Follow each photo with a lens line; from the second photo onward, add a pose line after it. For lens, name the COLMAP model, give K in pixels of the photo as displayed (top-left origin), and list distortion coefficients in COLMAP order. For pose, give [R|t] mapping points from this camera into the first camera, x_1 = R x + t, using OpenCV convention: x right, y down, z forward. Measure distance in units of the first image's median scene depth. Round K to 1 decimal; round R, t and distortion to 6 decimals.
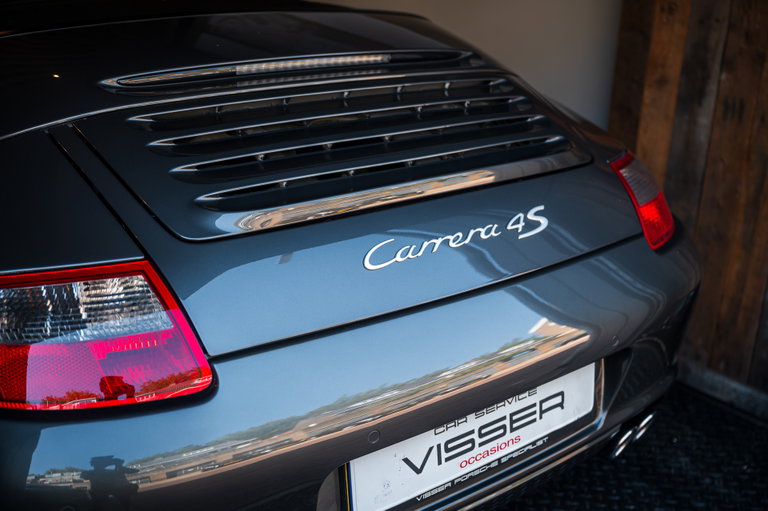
lens RADIAL K [[891.0, 0, 377.8], [0, 891.0, 252.5], [0, 0, 1]] dist [0.007664, 0.000000]
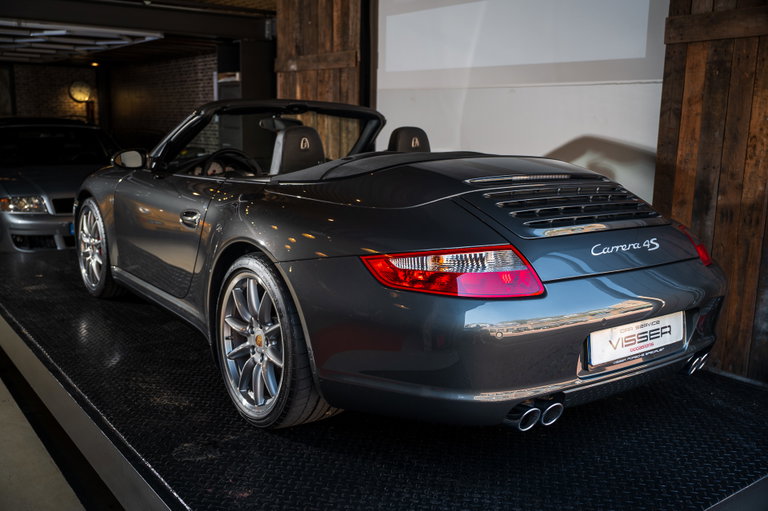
lens RADIAL K [[718.1, 0, 387.9], [0, 718.1, 250.1], [0, 0, 1]] dist [0.012122, 0.000000]
pose [[0.999661, -0.001396, -0.025989, -0.423530], [-0.003259, 0.983989, -0.178199, 0.291545], [0.025821, 0.178223, 0.983651, -0.736362]]
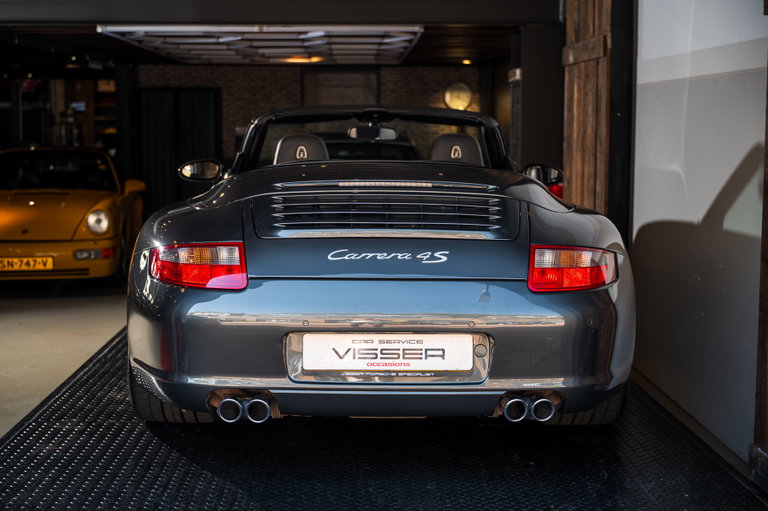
lens RADIAL K [[1184.4, 0, 381.0], [0, 1184.4, 255.6], [0, 0, 1]] dist [0.024374, 0.000000]
pose [[0.801670, 0.041924, -0.596295, 1.608181], [-0.193088, 0.962225, -0.191939, 0.478994], [0.565723, 0.269009, 0.779482, -1.085364]]
